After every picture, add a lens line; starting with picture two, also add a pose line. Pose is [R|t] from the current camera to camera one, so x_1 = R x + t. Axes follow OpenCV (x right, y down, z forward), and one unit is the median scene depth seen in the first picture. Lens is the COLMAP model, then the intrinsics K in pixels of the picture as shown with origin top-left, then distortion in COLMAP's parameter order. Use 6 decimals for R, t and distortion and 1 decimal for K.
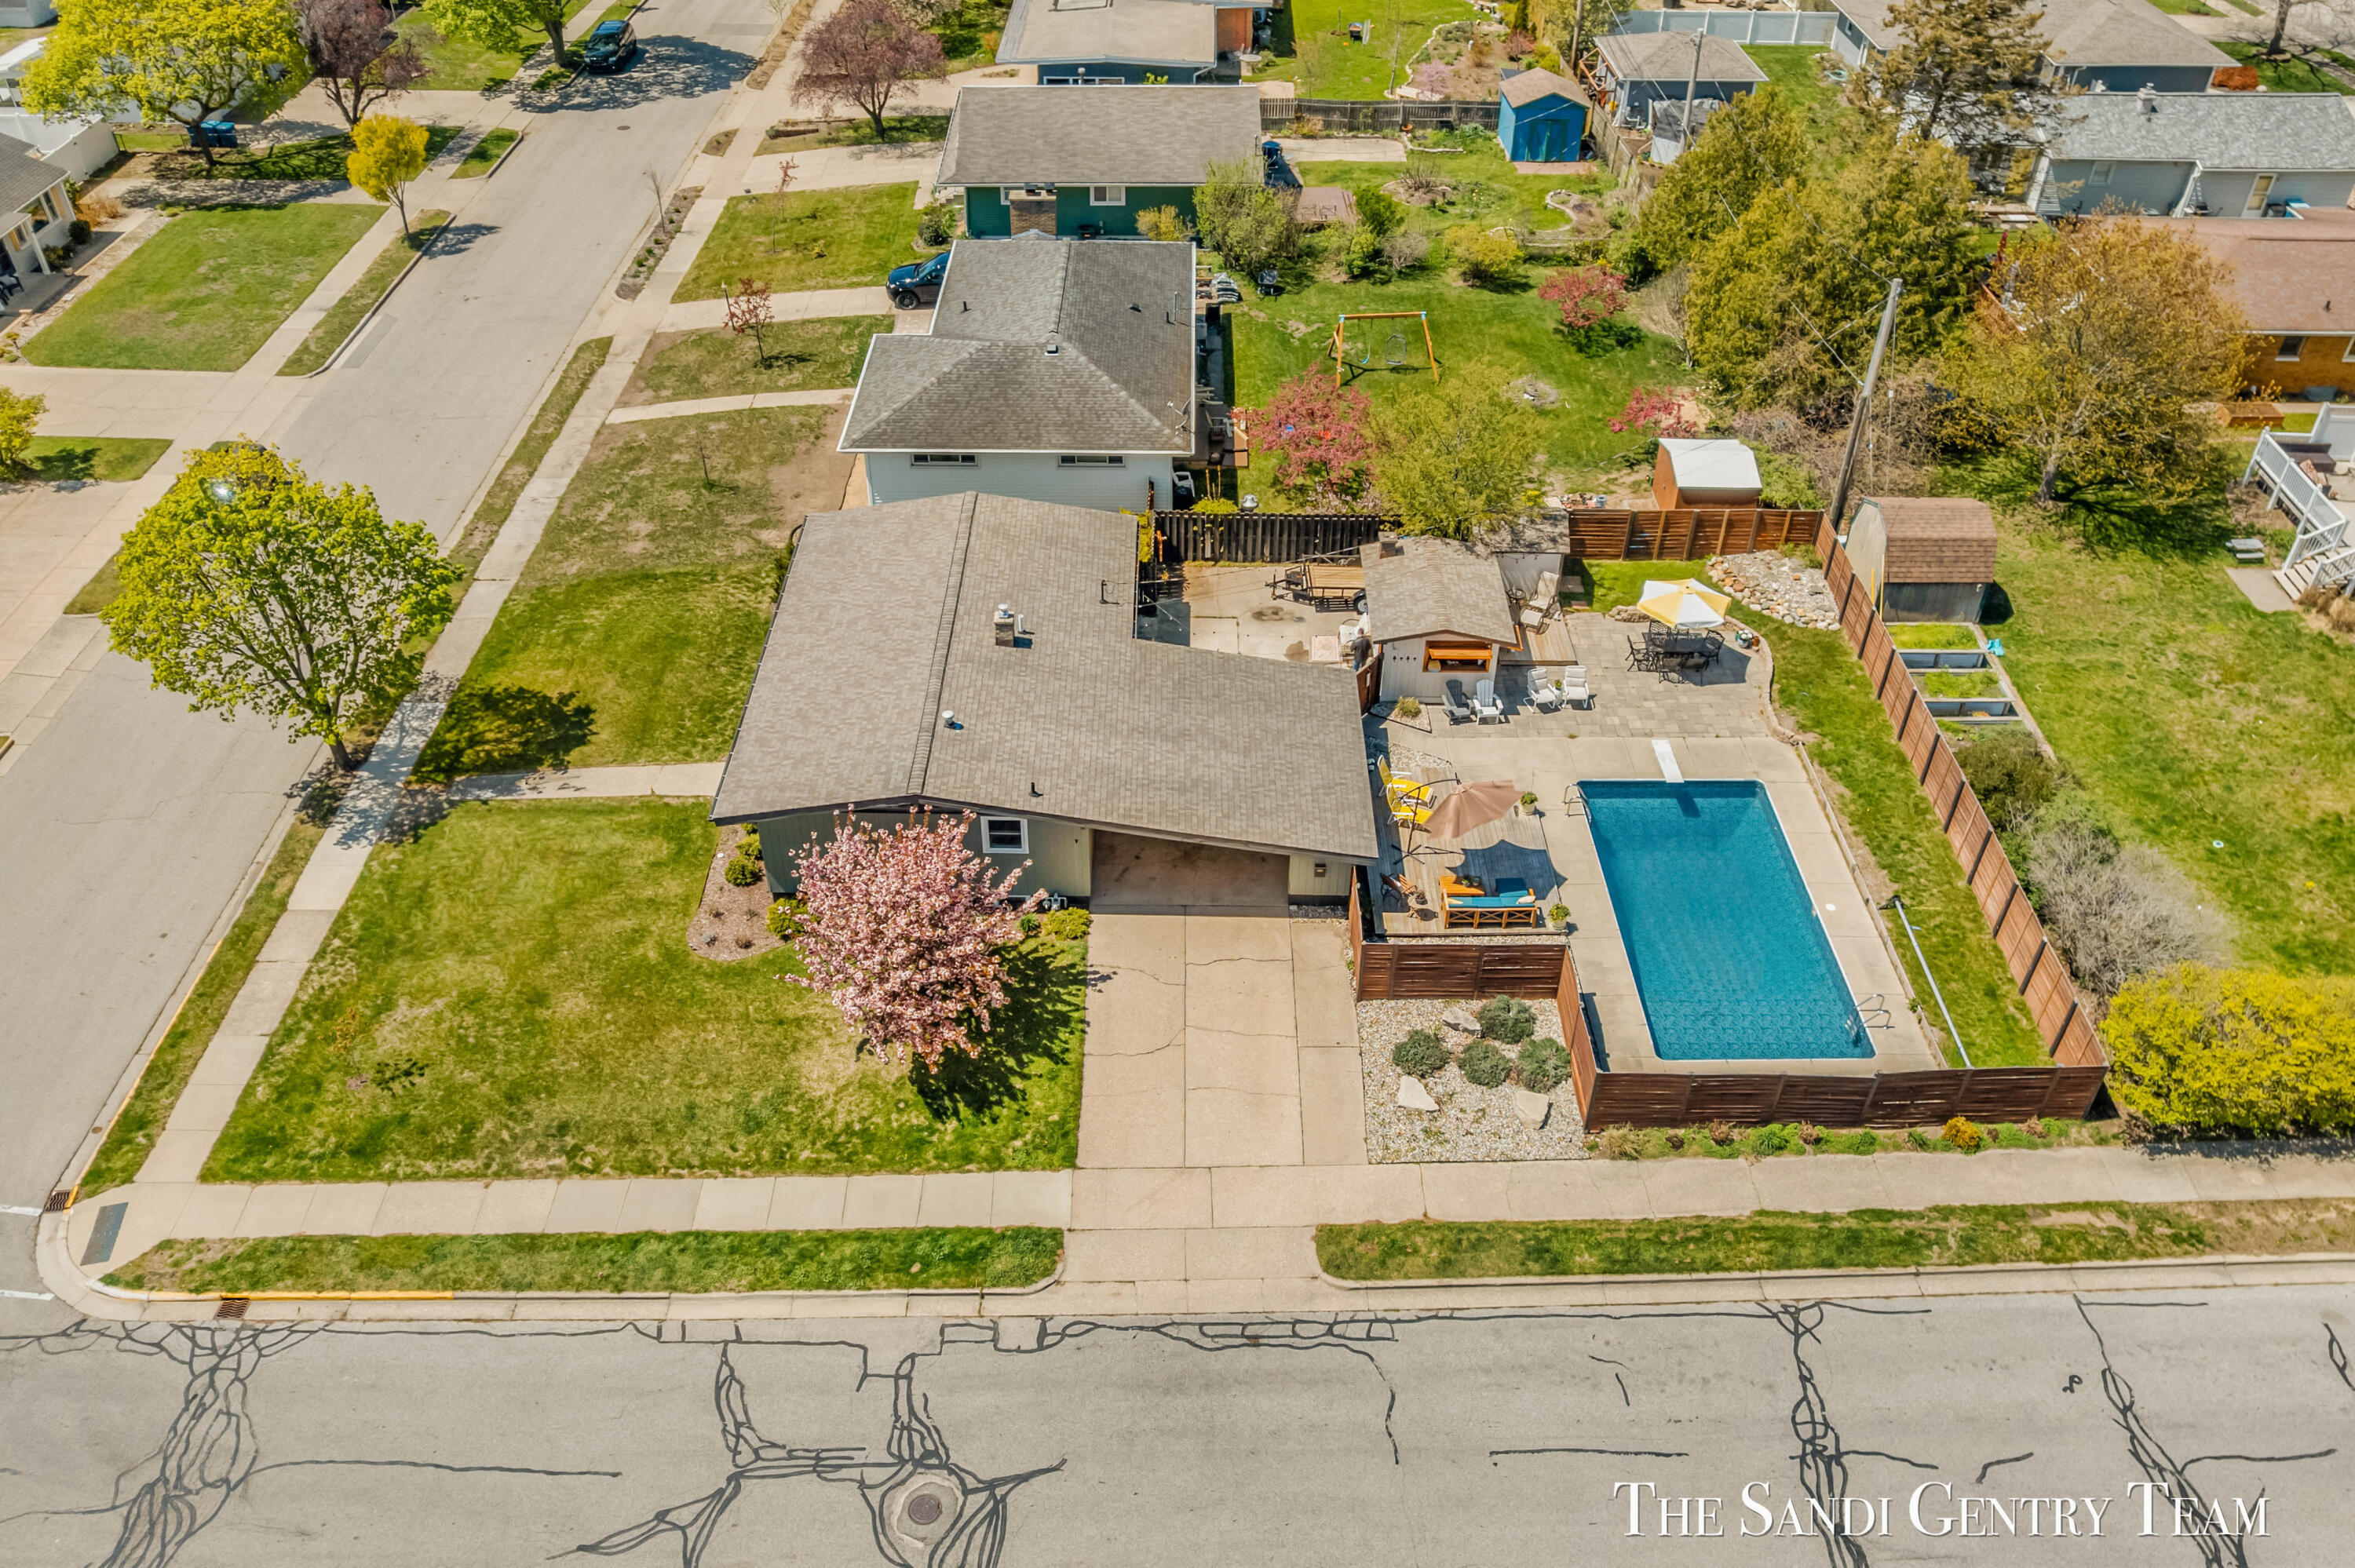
lens RADIAL K [[1854.4, 0, 1177.5], [0, 1854.4, 784.0], [0, 0, 1]] dist [-0.006938, -0.068207]
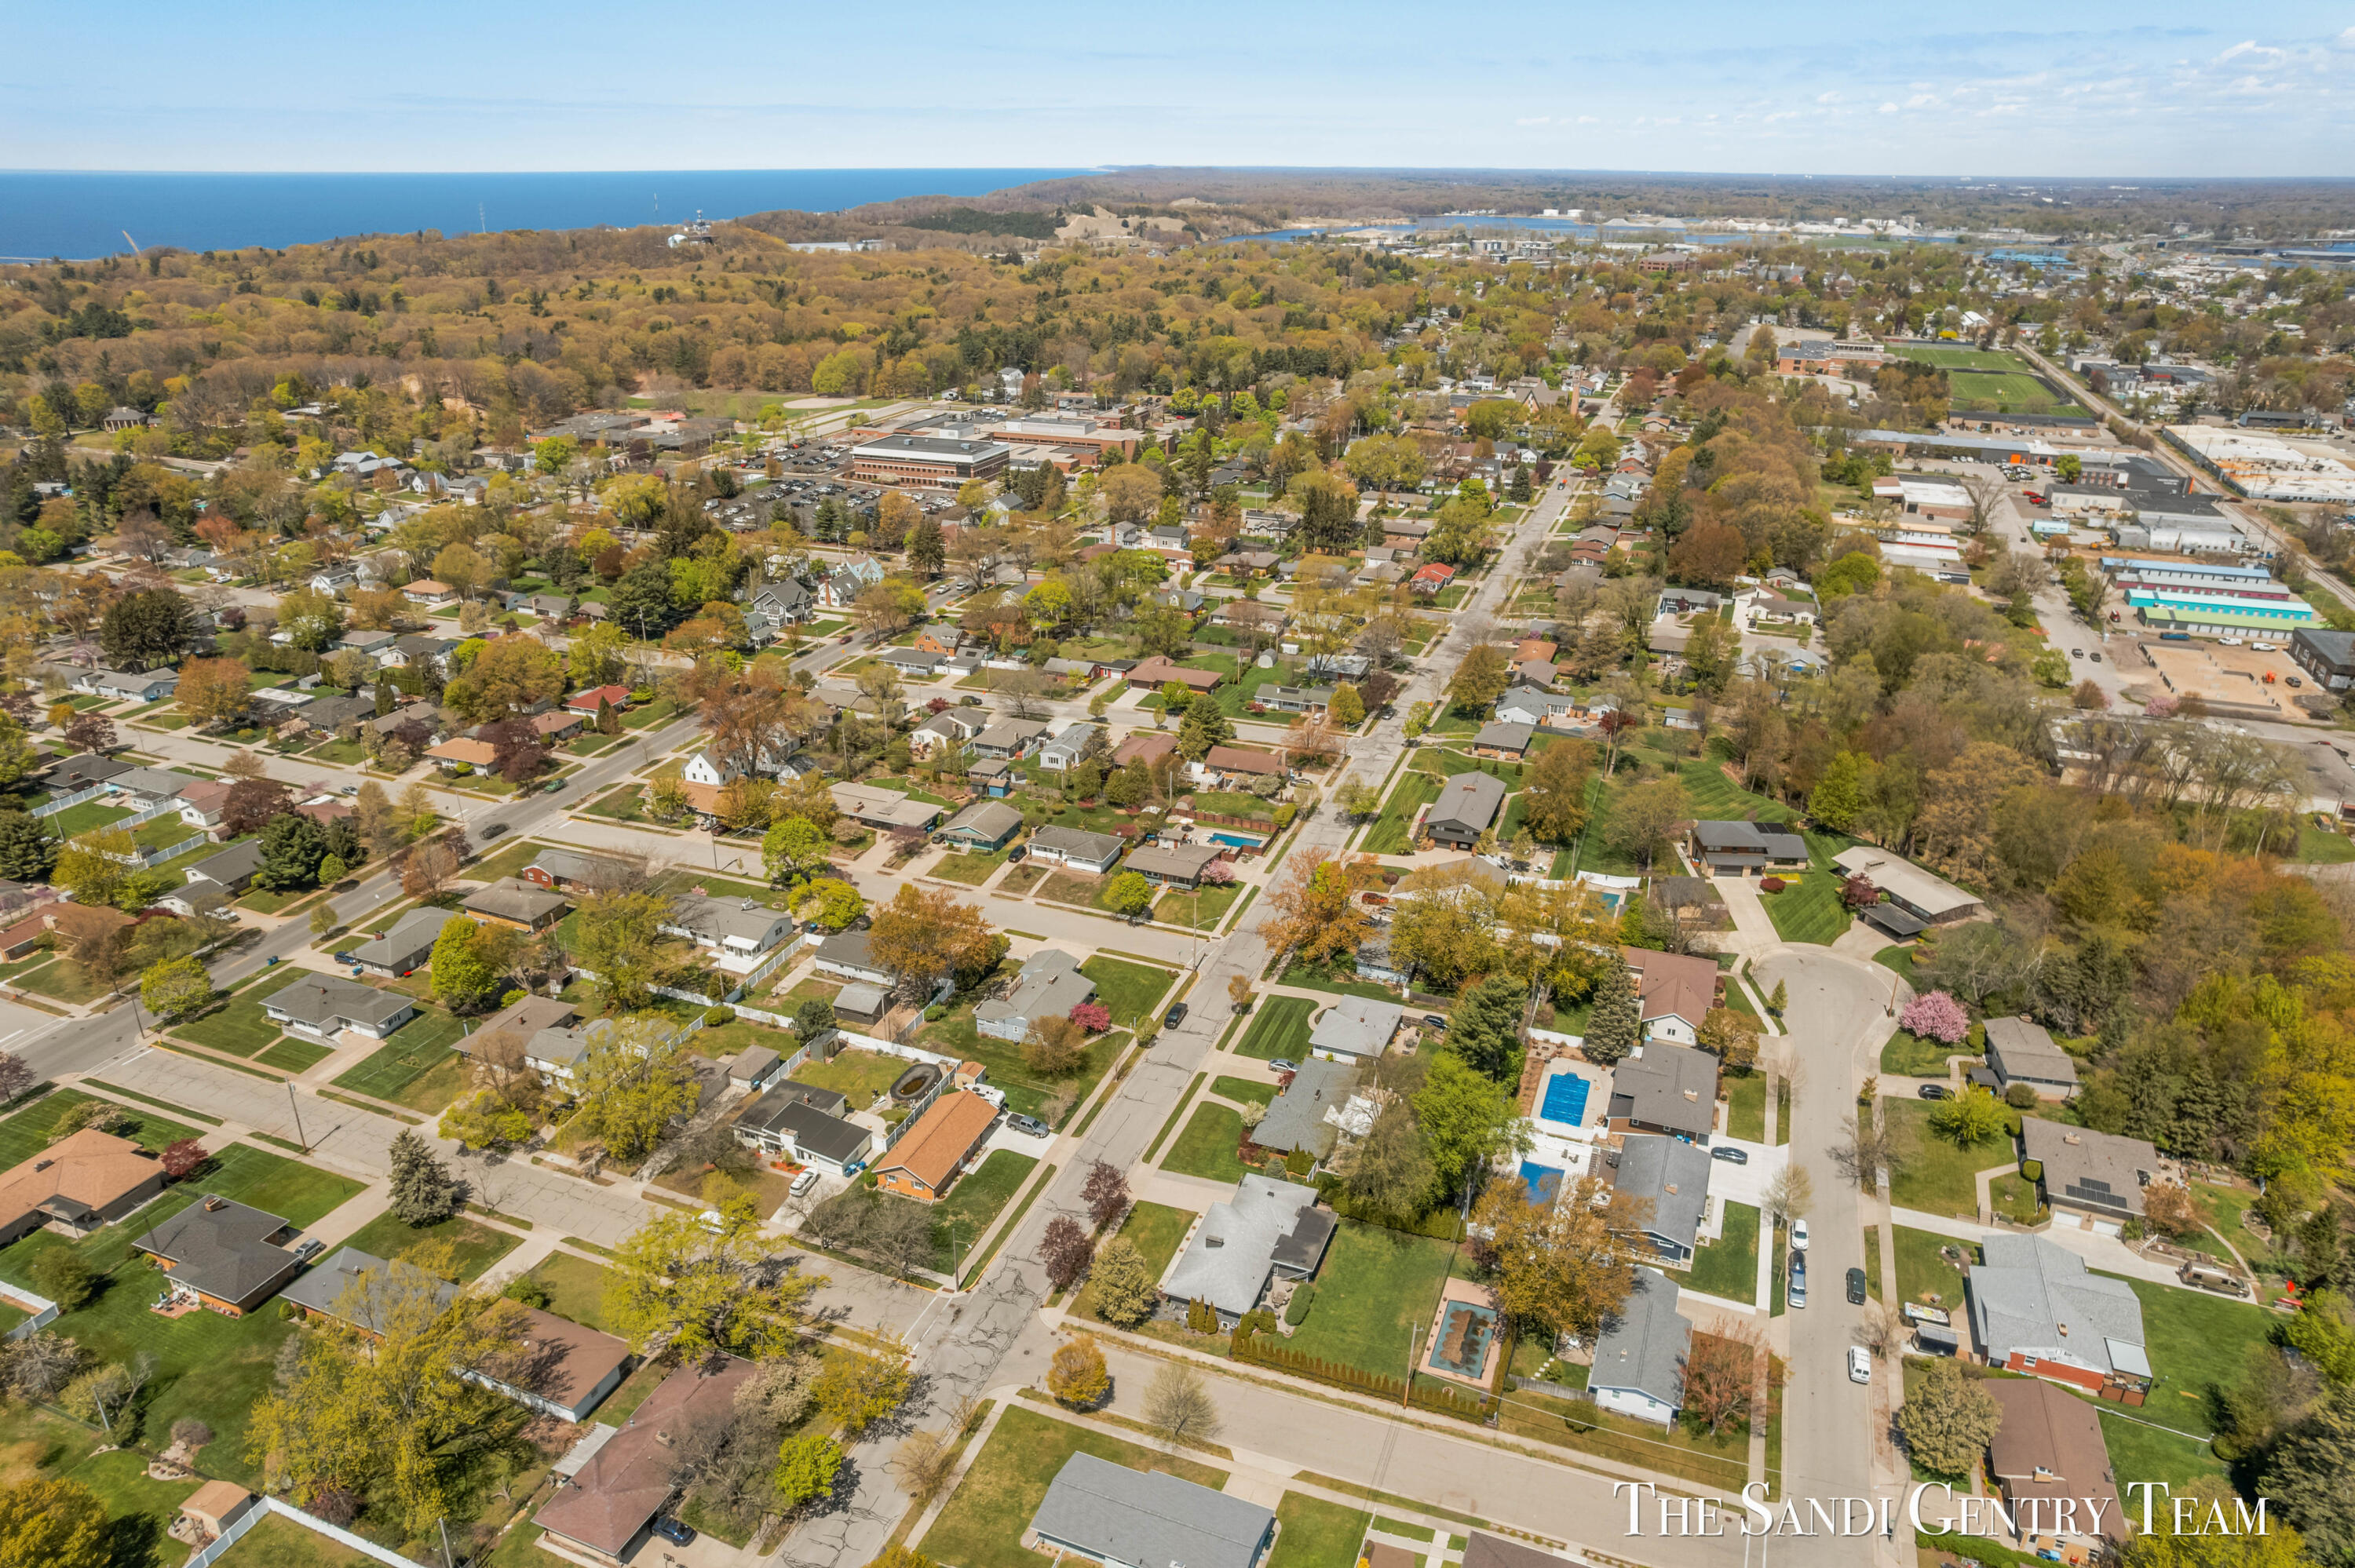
lens RADIAL K [[1533.6, 0, 1133.4], [0, 1533.6, 782.9], [0, 0, 1]] dist [-0.052903, 0.040515]
pose [[0.389769, -0.369235, 0.843650, -6.091759], [0.579968, 0.810026, 0.086572, -1.092337], [-0.715344, 0.455547, 0.529868, -2.610278]]
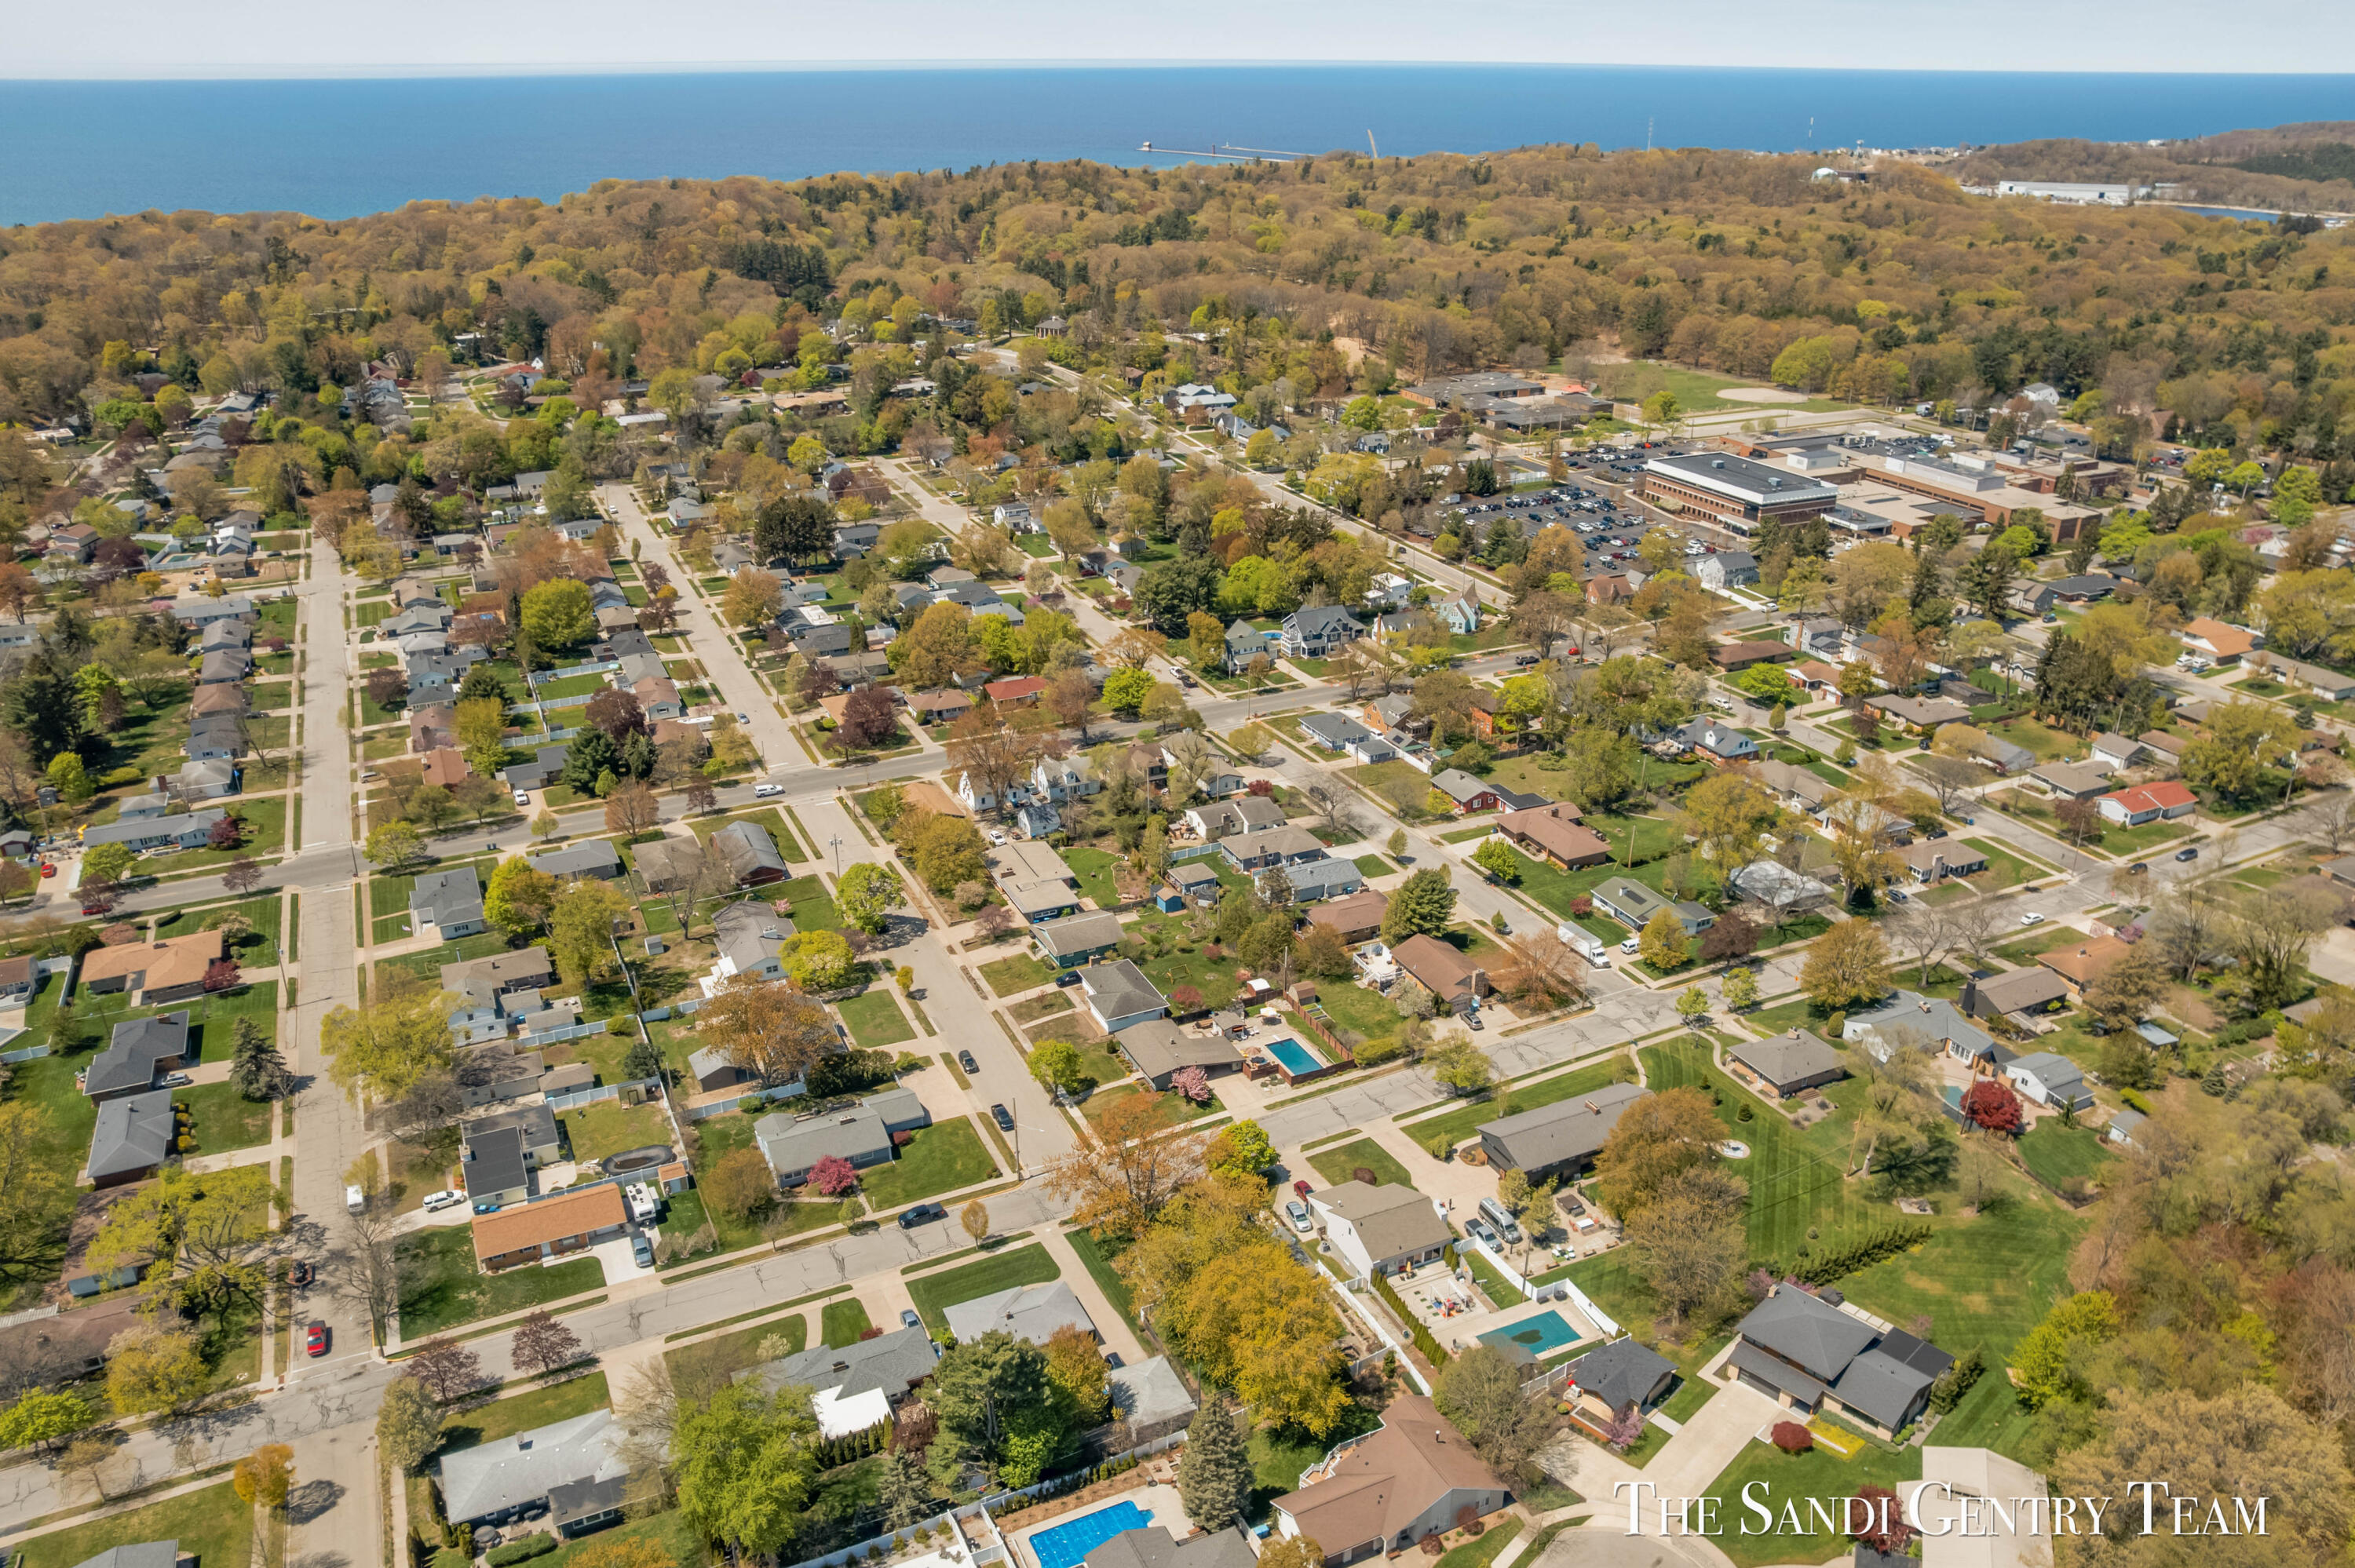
lens RADIAL K [[1772.6, 0, 1177.5], [0, 1772.6, 784.0], [0, 0, 1]] dist [-0.058789, 0.040702]
pose [[0.906935, -0.178793, 0.381448, -2.450096], [0.273479, 0.938612, -0.210277, 0.396965], [-0.320436, 0.295026, 0.900156, -5.080303]]
